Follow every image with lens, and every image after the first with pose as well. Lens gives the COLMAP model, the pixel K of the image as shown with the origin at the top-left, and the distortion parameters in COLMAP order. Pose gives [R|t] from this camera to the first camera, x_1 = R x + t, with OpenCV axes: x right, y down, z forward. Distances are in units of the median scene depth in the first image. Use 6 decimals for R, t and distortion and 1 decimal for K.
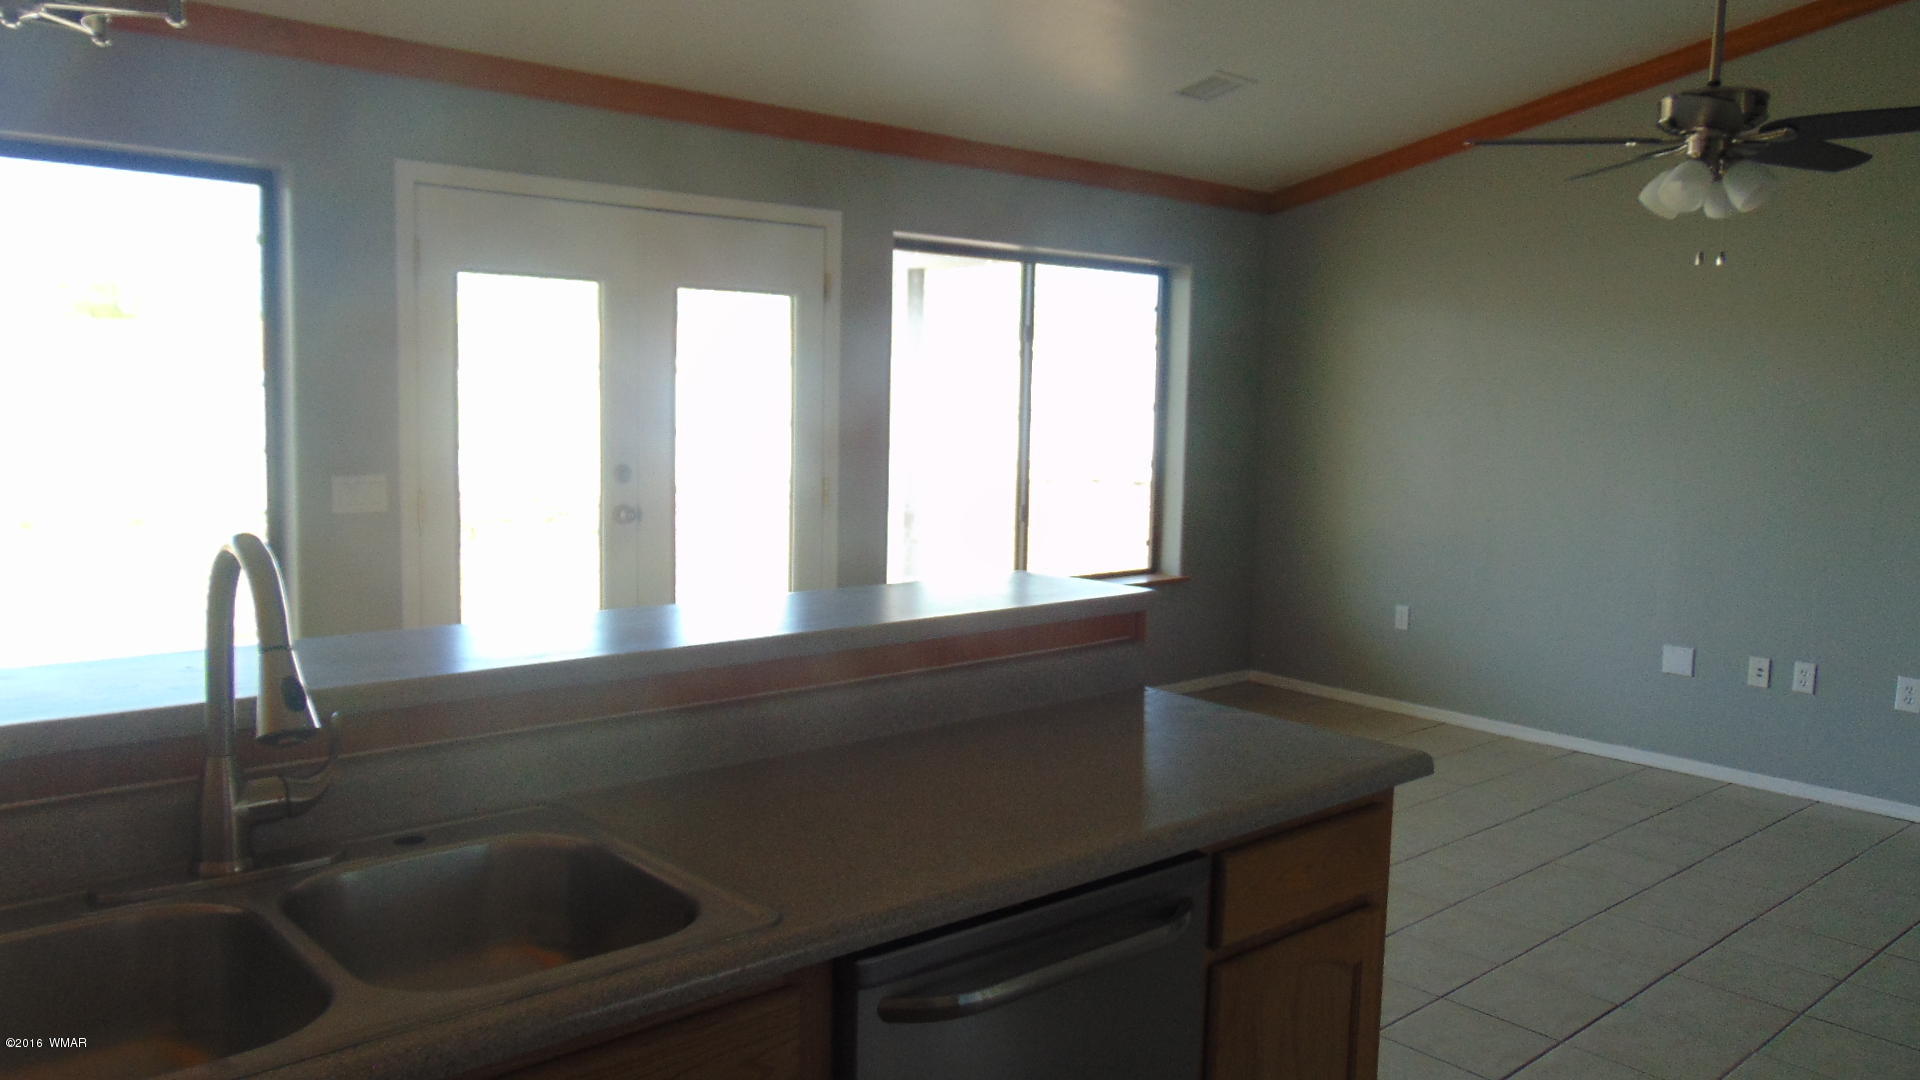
lens RADIAL K [[1440.6, 0, 960.0], [0, 1440.6, 540.0], [0, 0, 1]] dist [-0.037533, 0.081780]
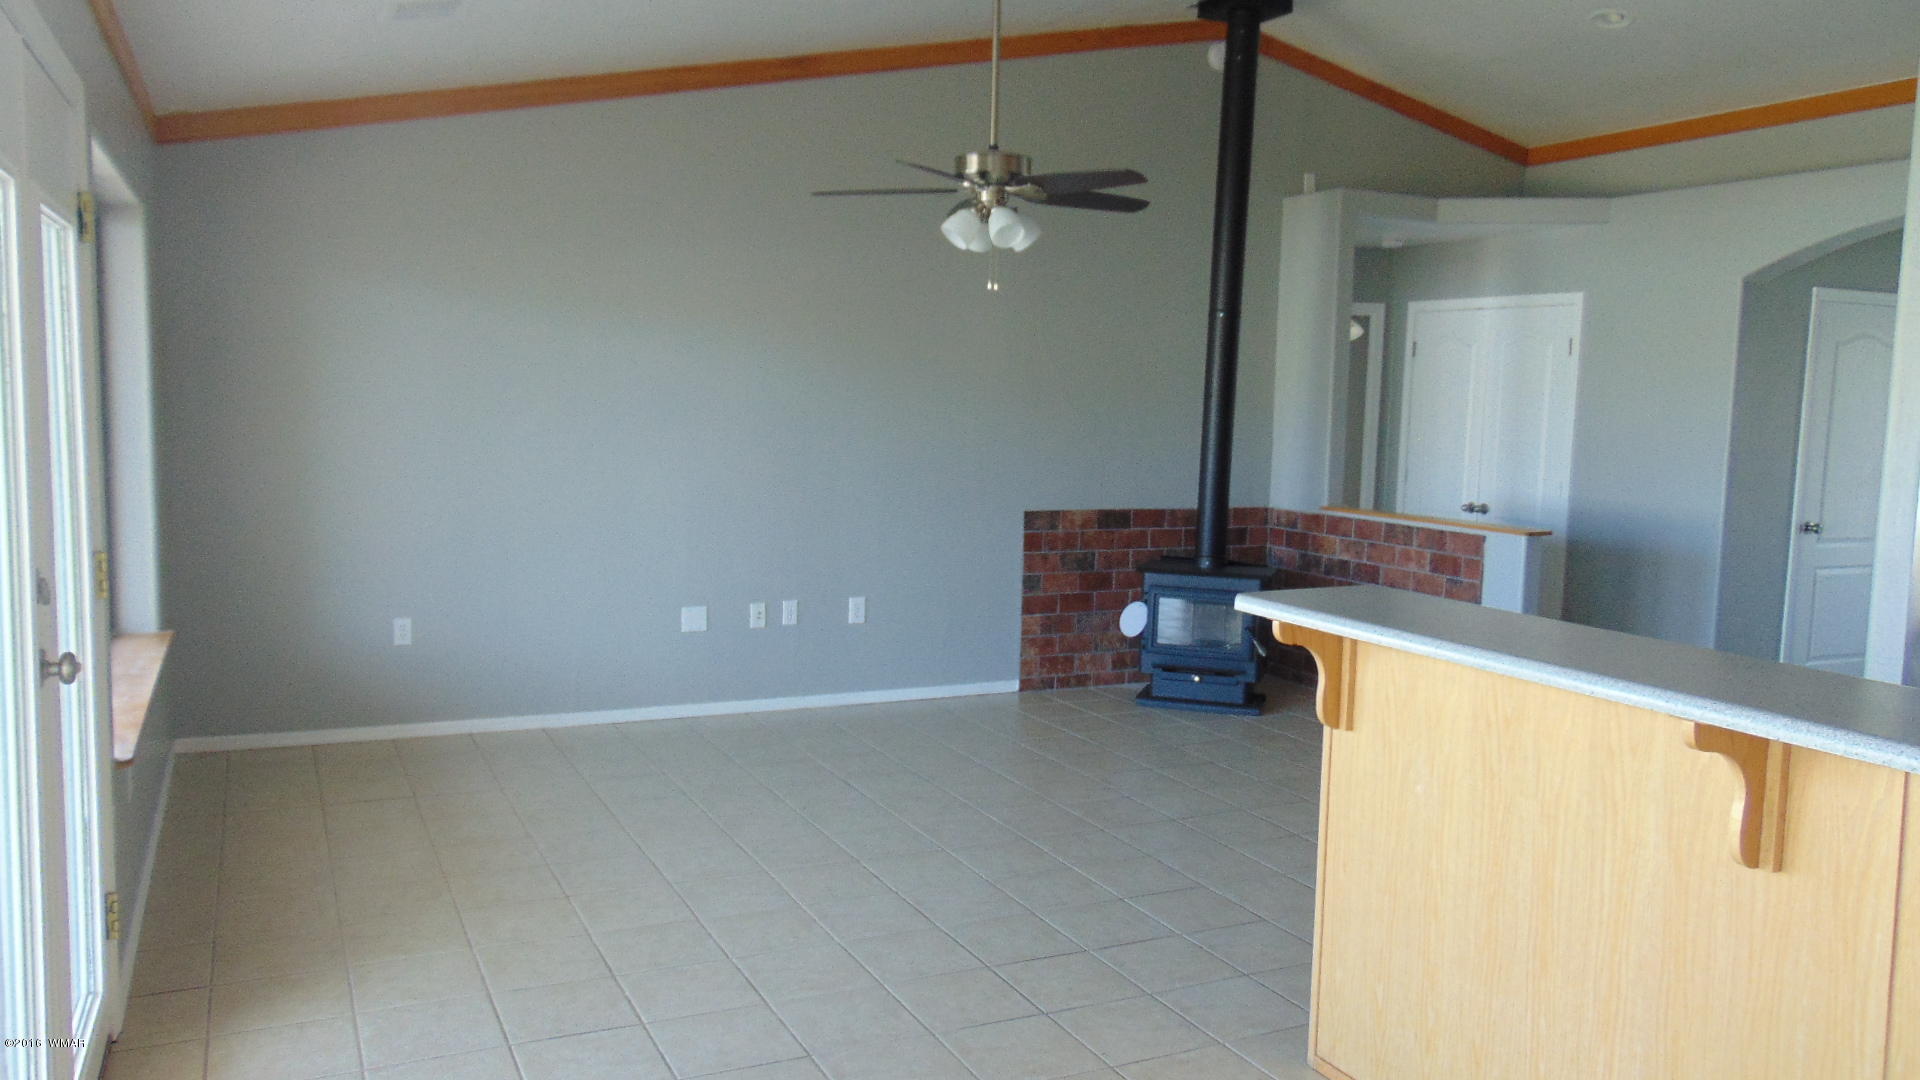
lens RADIAL K [[1440.6, 0, 960.0], [0, 1440.6, 540.0], [0, 0, 1]] dist [-0.037533, 0.081780]
pose [[0.330061, -0.128547, 0.935166, -0.487198], [0.090173, 0.990447, 0.104320, -0.077794], [-0.939643, 0.049894, 0.338500, 0.439375]]
